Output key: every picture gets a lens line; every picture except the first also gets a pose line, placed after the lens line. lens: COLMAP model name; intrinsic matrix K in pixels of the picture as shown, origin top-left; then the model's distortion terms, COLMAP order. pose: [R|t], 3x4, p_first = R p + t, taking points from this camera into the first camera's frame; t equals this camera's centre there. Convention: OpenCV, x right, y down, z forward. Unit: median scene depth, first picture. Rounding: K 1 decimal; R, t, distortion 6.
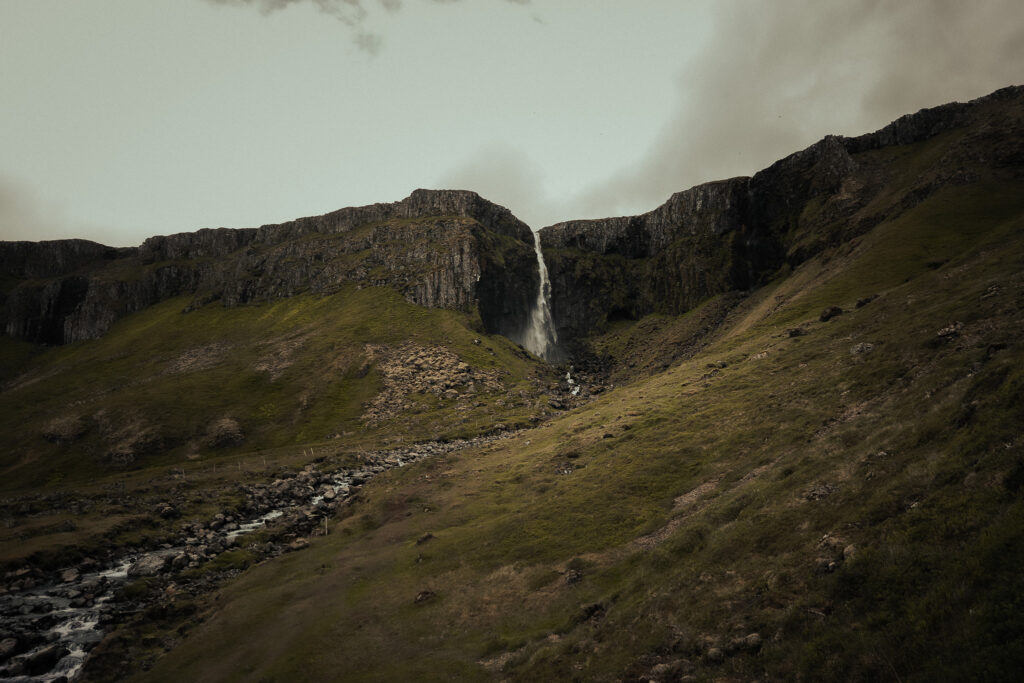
lens RADIAL K [[666.6, 0, 512.0], [0, 666.6, 341.5], [0, 0, 1]] dist [-0.000421, 0.001166]
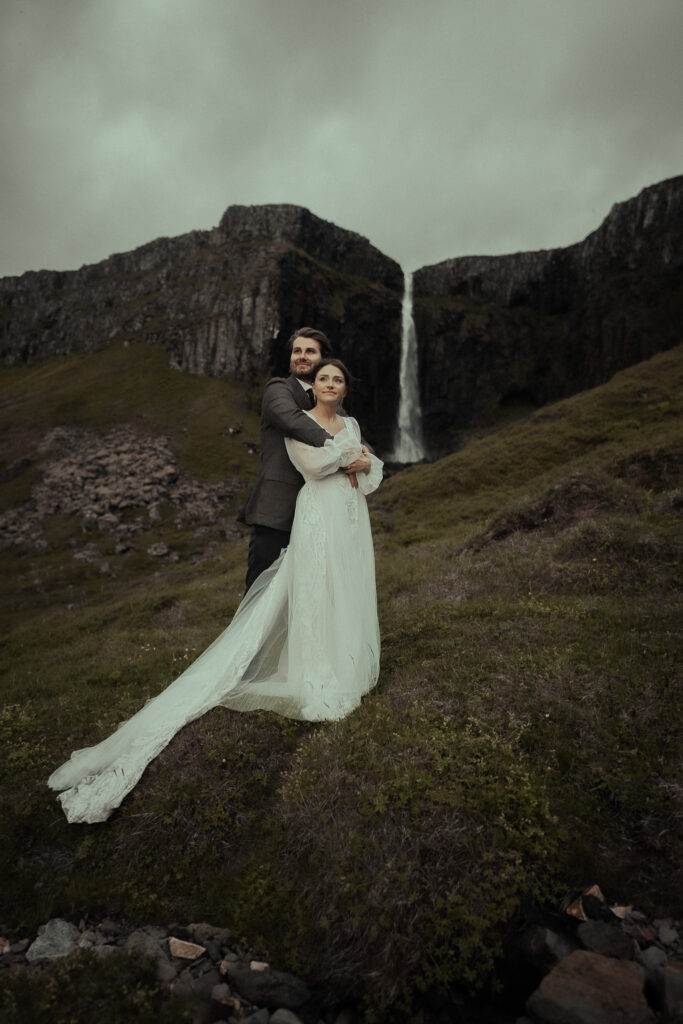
lens RADIAL K [[666.6, 0, 341.5], [0, 666.6, 512.0], [0, 0, 1]] dist [-0.000421, 0.001166]
pose [[0.973112, 0.081173, -0.215555, 0.153545], [-0.049777, 0.987841, 0.147280, -0.017936], [0.224890, -0.132591, 0.965321, 0.308468]]
